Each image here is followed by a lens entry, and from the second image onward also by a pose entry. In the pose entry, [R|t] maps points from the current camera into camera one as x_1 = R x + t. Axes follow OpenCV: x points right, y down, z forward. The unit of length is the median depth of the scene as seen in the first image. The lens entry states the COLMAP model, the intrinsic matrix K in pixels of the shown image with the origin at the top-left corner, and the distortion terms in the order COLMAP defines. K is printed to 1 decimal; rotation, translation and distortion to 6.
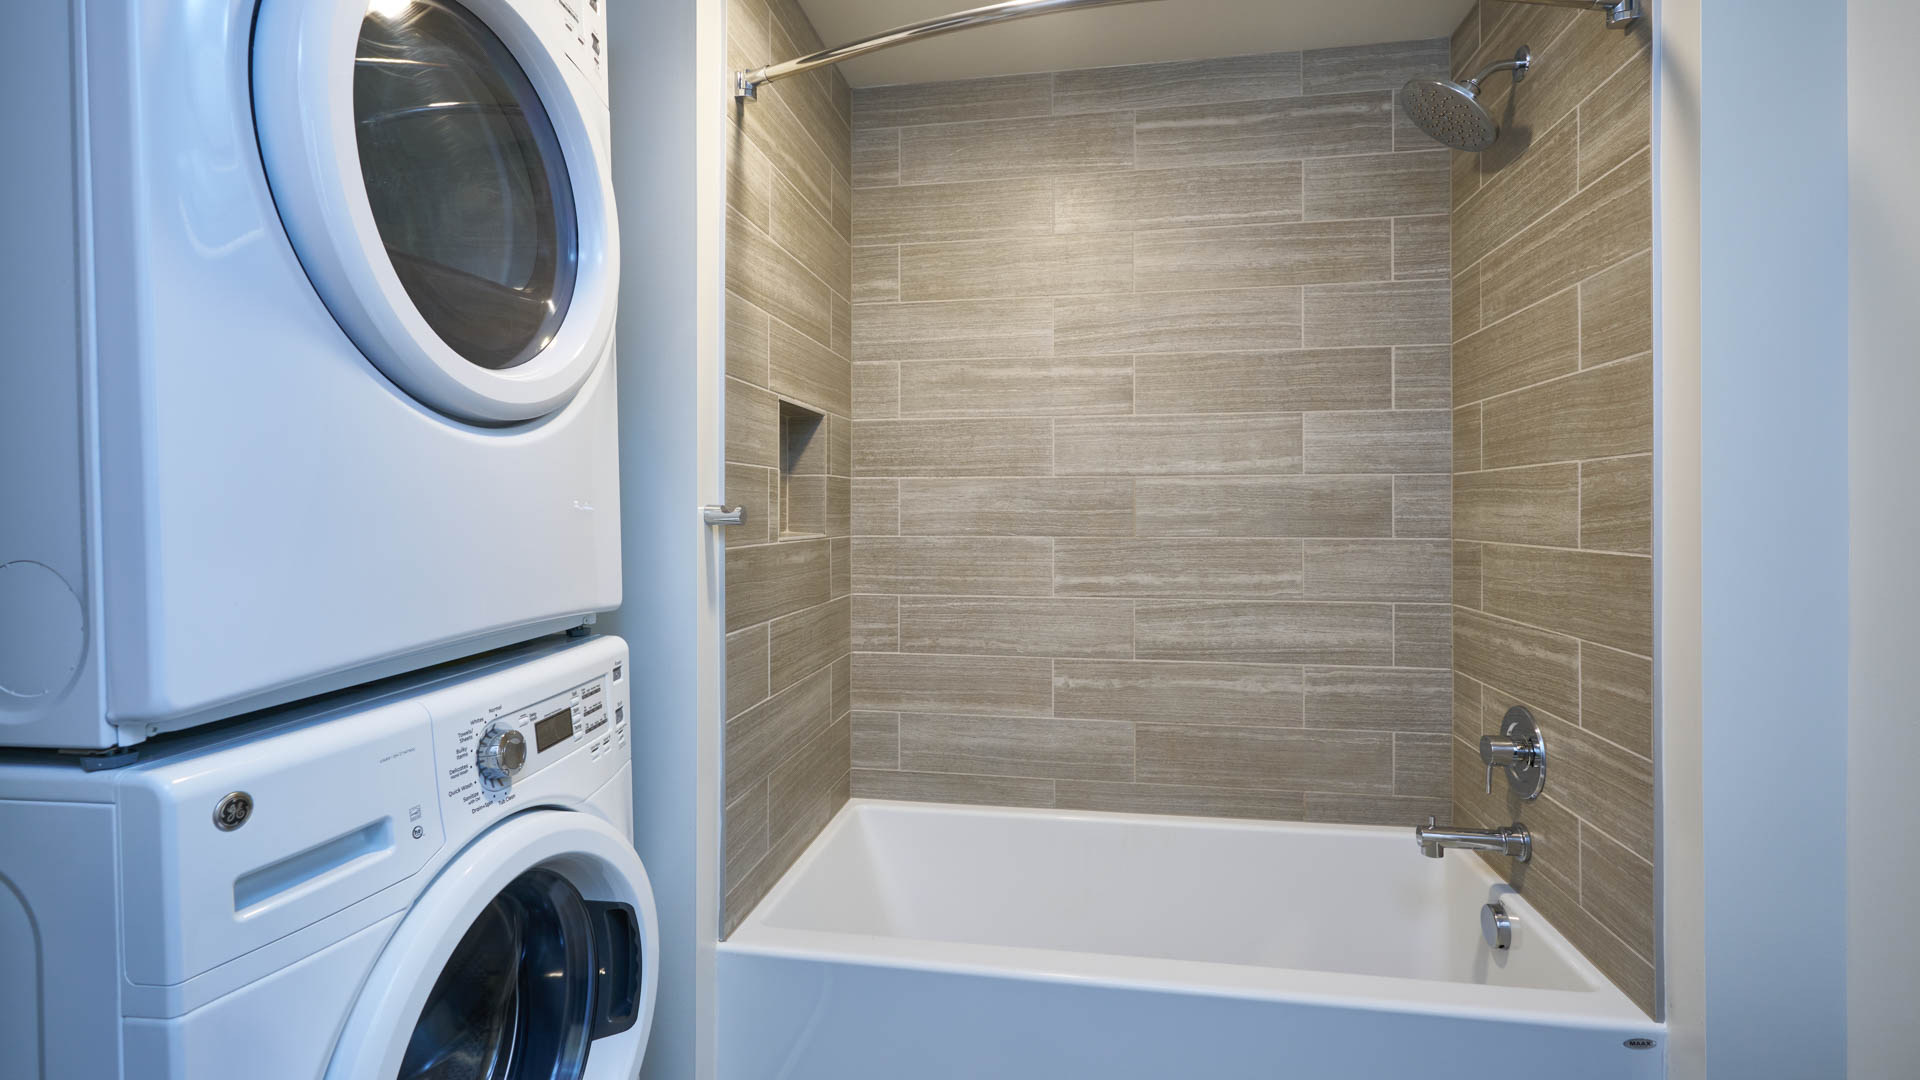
lens RADIAL K [[820.6, 0, 964.2], [0, 820.6, 514.1], [0, 0, 1]] dist [-0.000589, 0.000172]
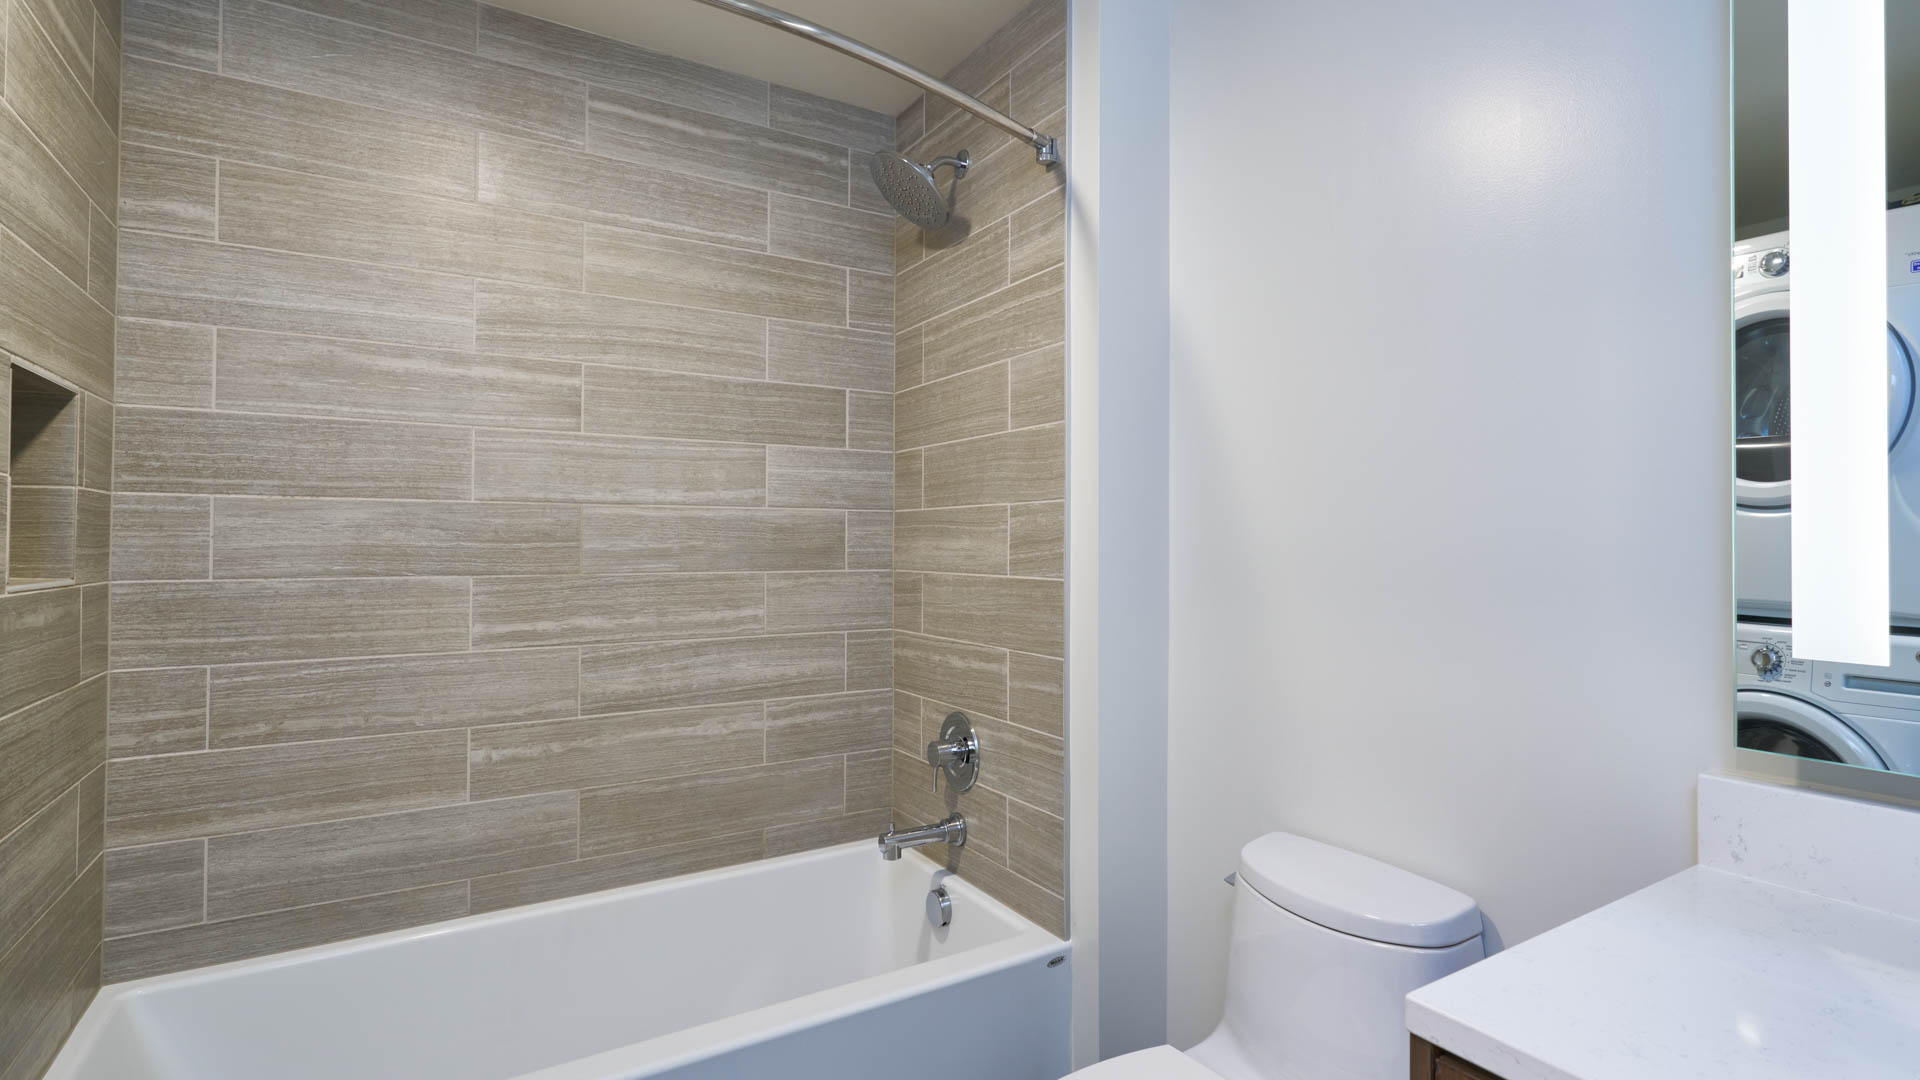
lens RADIAL K [[923.0, 0, 960.0], [0, 923.0, 540.0], [0, 0, 1]] dist [-0.001161, 0.000063]
pose [[0.754211, 0.004265, 0.656618, -0.136010], [0.001209, 0.999968, -0.007883, -0.000025], [-0.656630, 0.006739, 0.754182, 0.005594]]
